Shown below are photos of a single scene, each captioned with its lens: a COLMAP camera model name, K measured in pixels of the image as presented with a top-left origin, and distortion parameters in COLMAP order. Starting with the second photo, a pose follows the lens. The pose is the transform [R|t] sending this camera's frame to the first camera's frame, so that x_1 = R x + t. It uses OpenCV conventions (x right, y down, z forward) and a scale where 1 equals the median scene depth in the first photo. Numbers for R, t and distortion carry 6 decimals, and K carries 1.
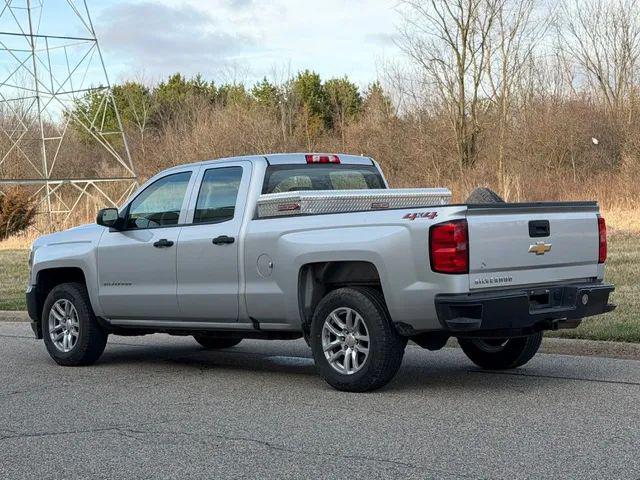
lens RADIAL K [[1347.5, 0, 318.4], [0, 1347.5, 238.8], [0, 0, 1]] dist [0.089067, 0.000000]
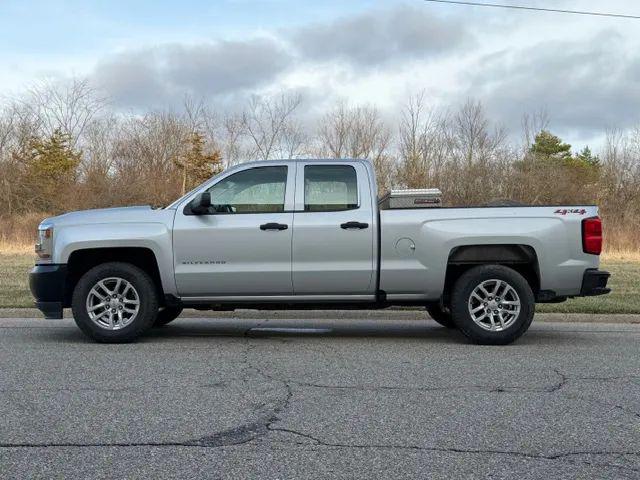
lens RADIAL K [[721.2, 0, 333.4], [0, 721.2, 244.9], [0, 0, 1]] dist [0.069995, 0.000000]
pose [[0.702819, 0.066120, 0.708289, -0.532591], [-0.019884, 0.997108, -0.073351, 0.065358], [-0.711091, 0.037469, 0.702101, 0.569421]]
